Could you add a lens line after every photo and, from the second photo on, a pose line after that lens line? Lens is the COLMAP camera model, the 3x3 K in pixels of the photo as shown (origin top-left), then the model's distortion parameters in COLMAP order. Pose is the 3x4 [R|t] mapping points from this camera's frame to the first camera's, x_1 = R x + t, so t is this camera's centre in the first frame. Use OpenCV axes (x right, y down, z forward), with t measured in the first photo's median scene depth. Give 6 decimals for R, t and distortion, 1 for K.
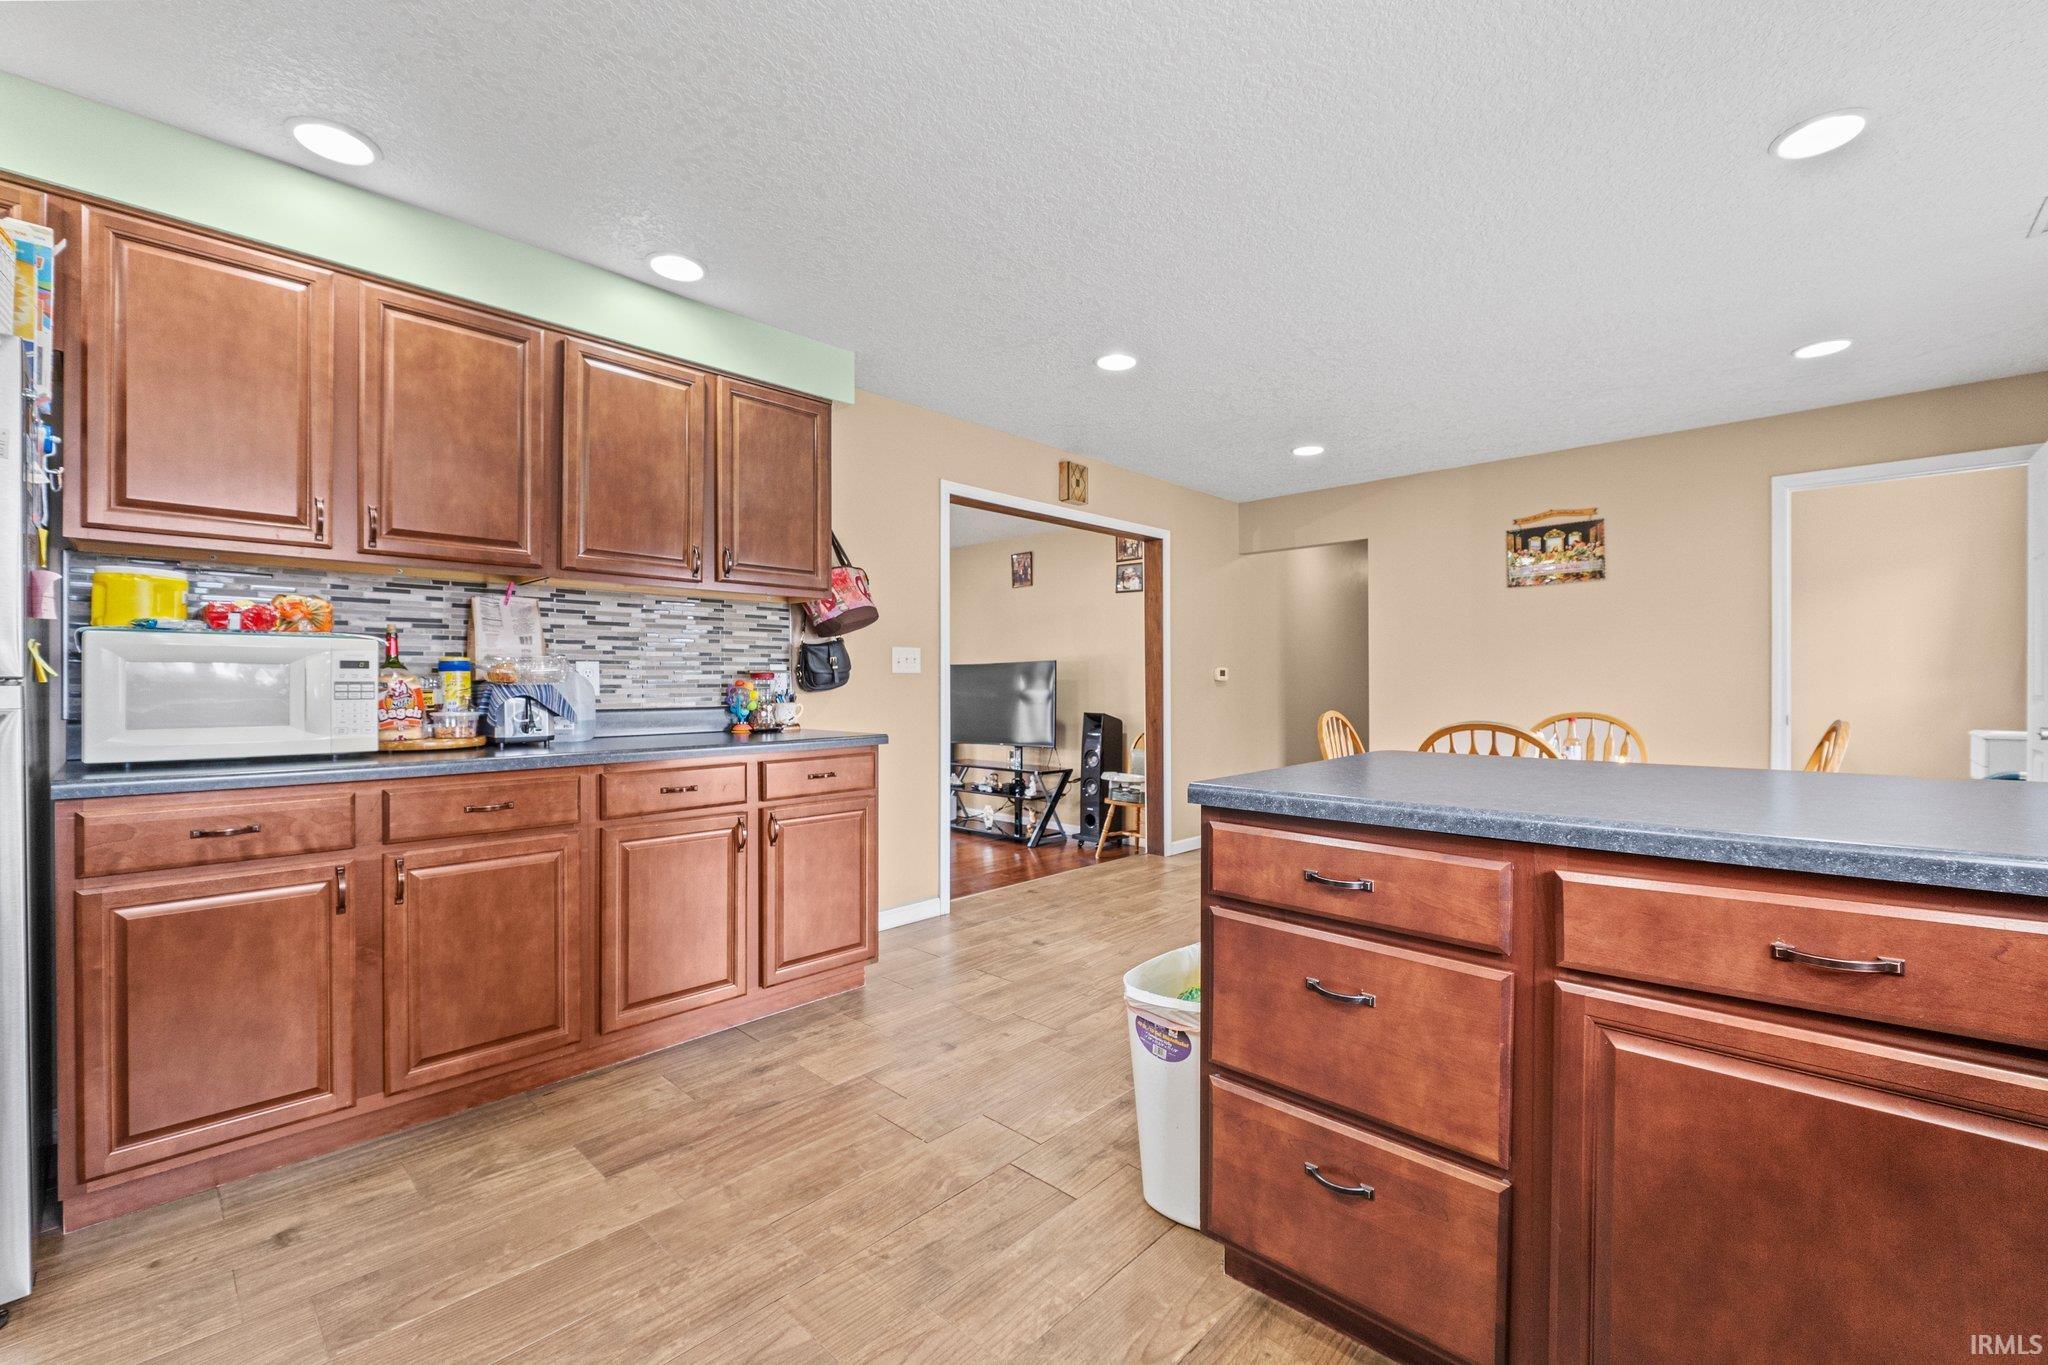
lens RADIAL K [[859.8, 0, 1020.5], [0, 859.8, 683.9], [0, 0, 1]] dist [-0.009365, 0.000076]
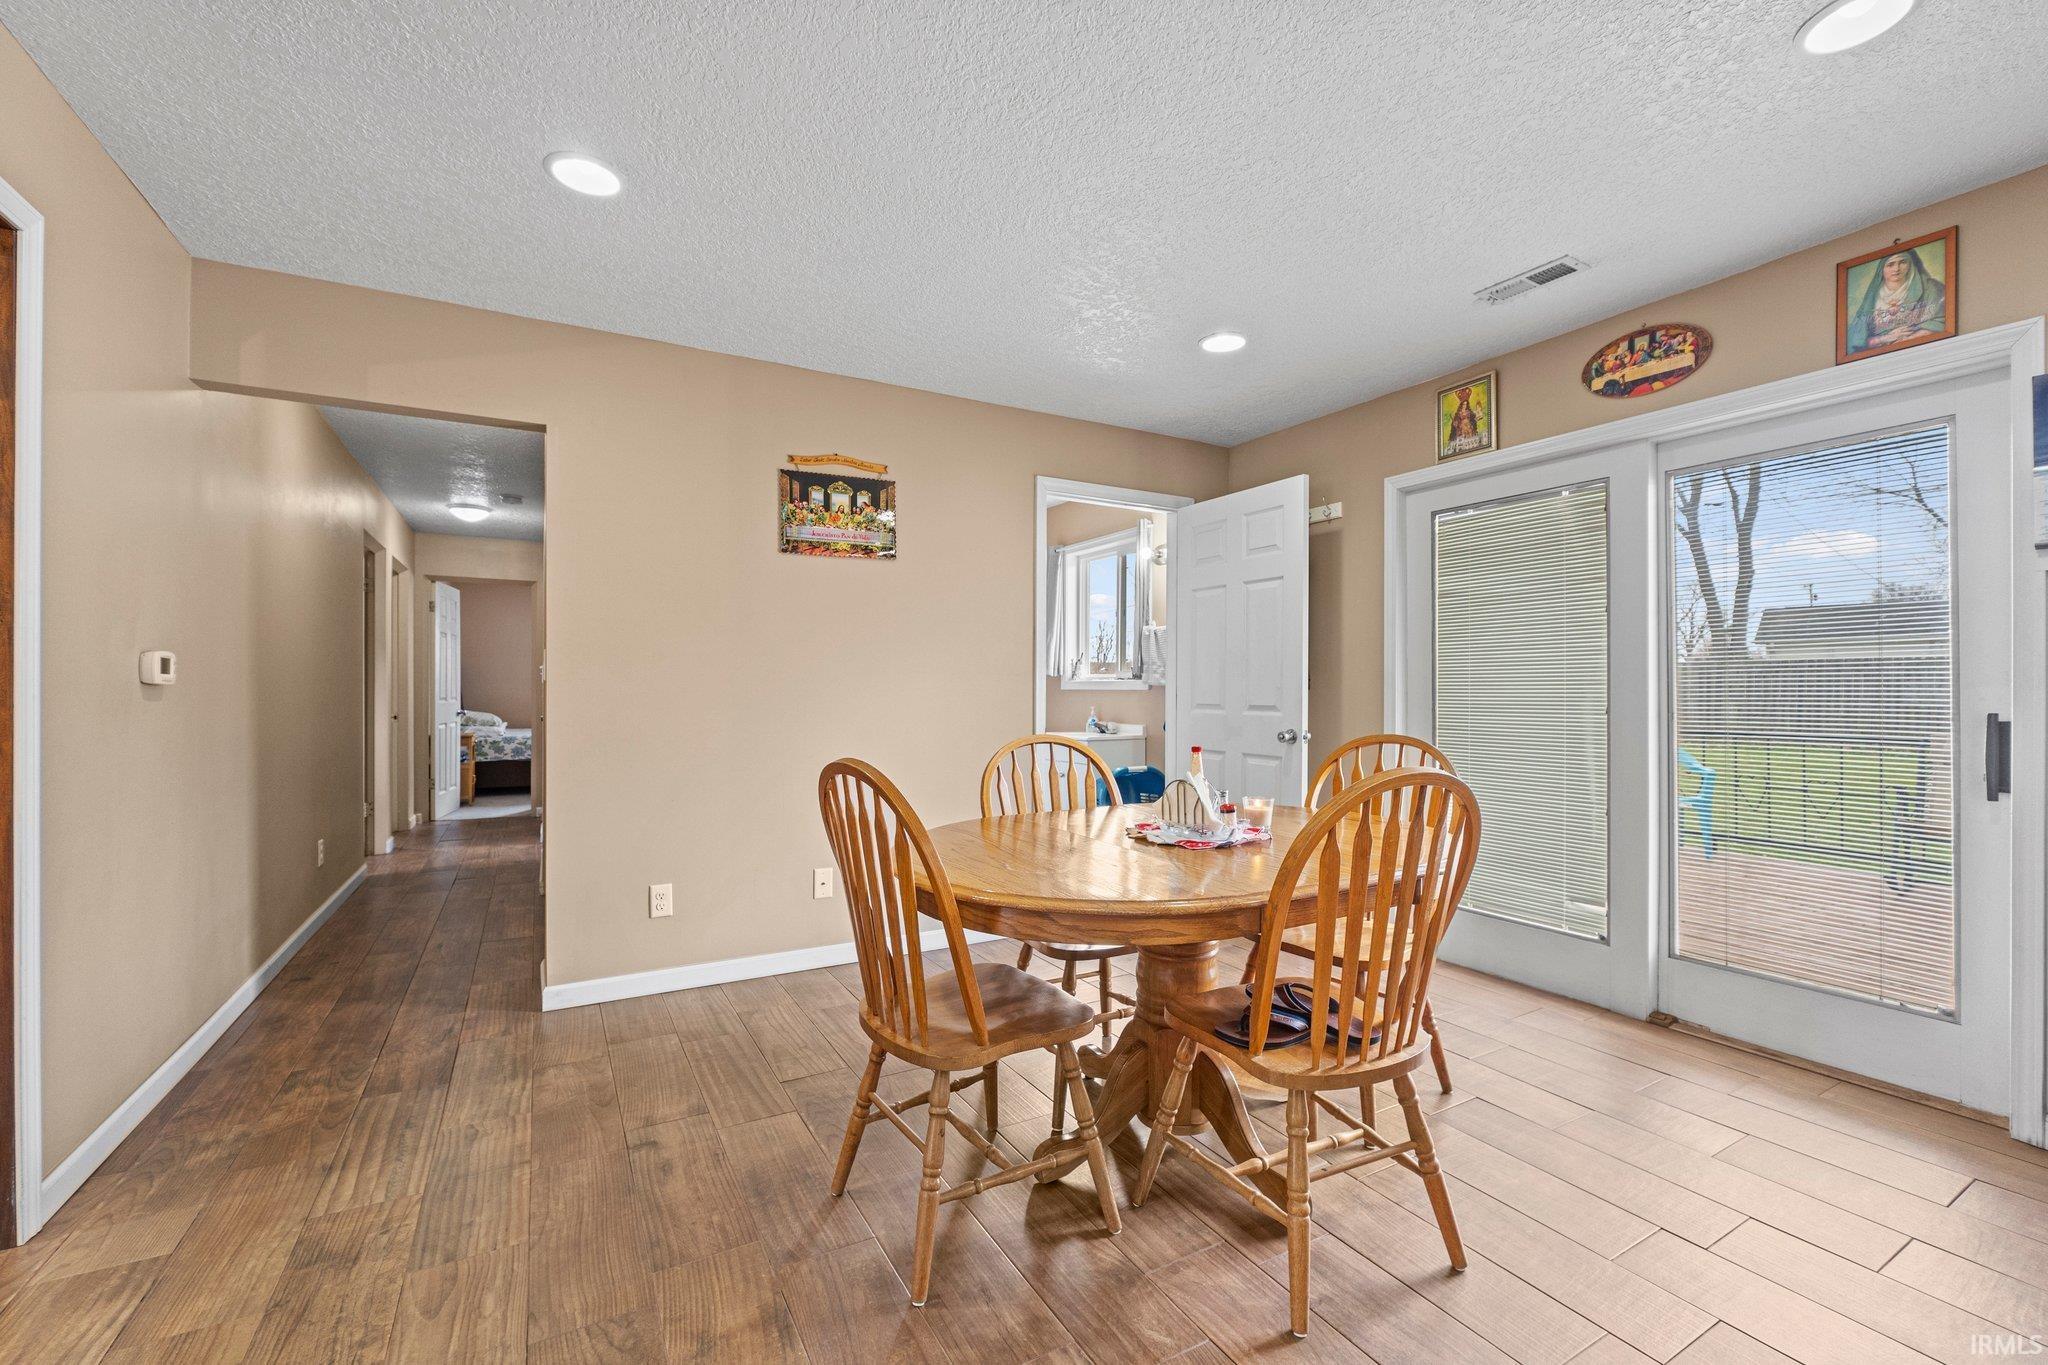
lens RADIAL K [[845.7, 0, 1019.2], [0, 845.7, 684.8], [0, 0, 1]] dist [-0.014980, 0.000153]
pose [[0.298598, 0.011263, 0.954313, -0.014896], [-0.001235, 0.999934, -0.011415, -0.000165], [-0.954378, 0.002230, 0.298592, 0.752023]]
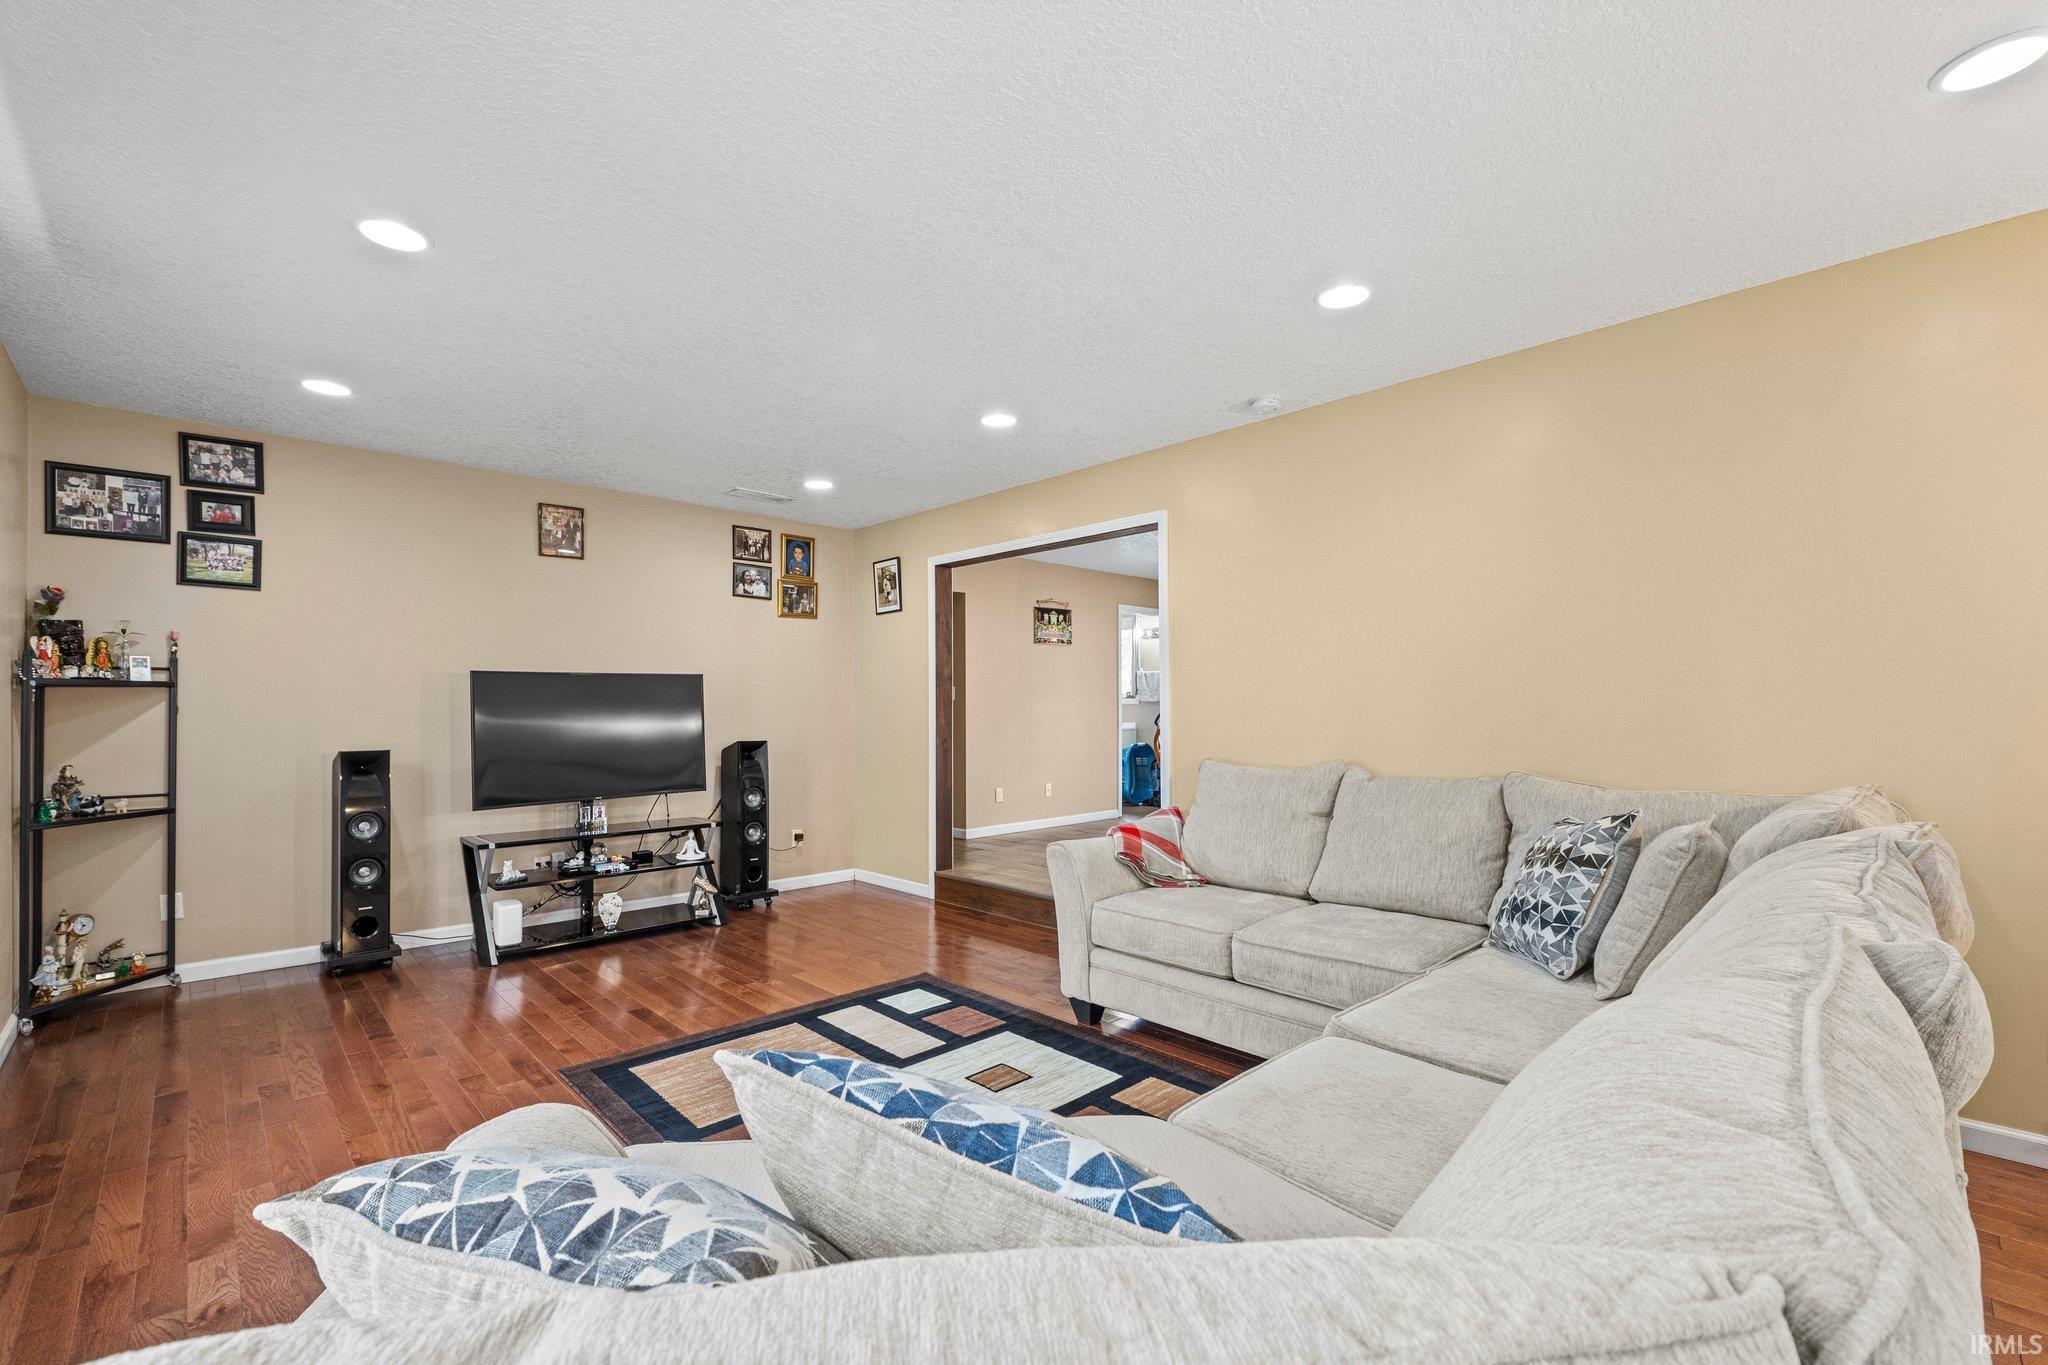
lens RADIAL K [[856.7, 0, 1021.5], [0, 856.7, 699.5], [0, 0, 1]] dist [-0.012781, -0.000428]
pose [[0.044117, 0.012004, 0.998954, -1.174048], [0.003812, 0.999919, -0.012184, 0.008496], [-0.999019, 0.004346, 0.044068, 1.159653]]
